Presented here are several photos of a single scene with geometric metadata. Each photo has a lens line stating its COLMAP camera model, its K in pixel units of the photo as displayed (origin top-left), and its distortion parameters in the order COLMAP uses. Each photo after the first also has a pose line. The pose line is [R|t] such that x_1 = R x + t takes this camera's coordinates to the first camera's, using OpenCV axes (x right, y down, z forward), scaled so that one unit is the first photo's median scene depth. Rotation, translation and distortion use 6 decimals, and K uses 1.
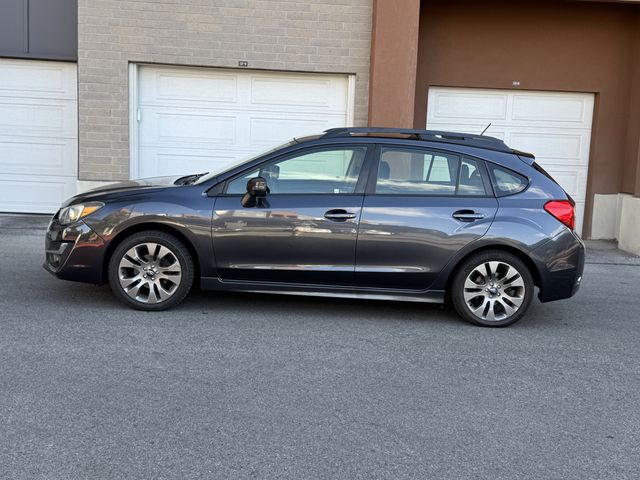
lens RADIAL K [[758.8, 0, 325.2], [0, 758.8, 236.5], [0, 0, 1]] dist [0.074173, 0.000000]
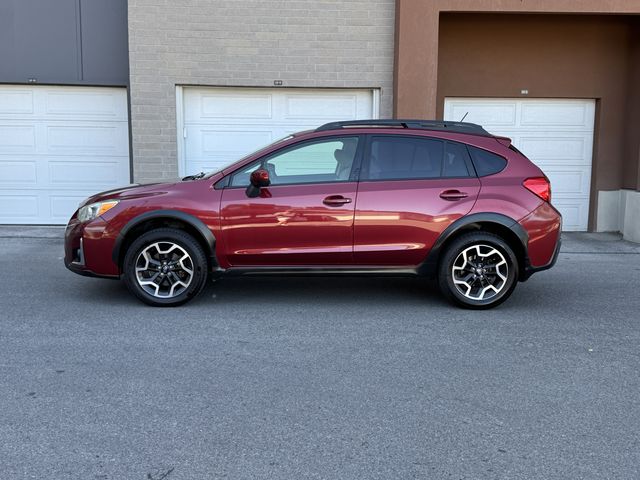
lens RADIAL K [[684.7, 0, 316.7], [0, 684.7, 245.5], [0, 0, 1]] dist [0.064720, 0.000000]
pose [[0.999421, -0.031437, -0.012980, -0.078168], [0.031507, 0.999490, 0.005227, 0.009734], [0.012809, -0.005633, 0.999902, 0.007276]]
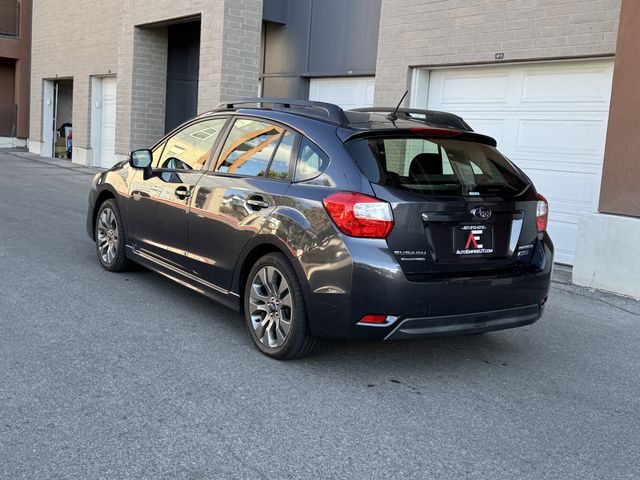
lens RADIAL K [[758.8, 0, 302.3], [0, 758.8, 220.5], [0, 0, 1]] dist [0.074173, 0.000000]
pose [[0.547414, 0.082940, -0.832742, 0.849848], [-0.149850, 0.988709, -0.000031, -0.016207], [0.823336, 0.124803, 0.553662, 0.607521]]
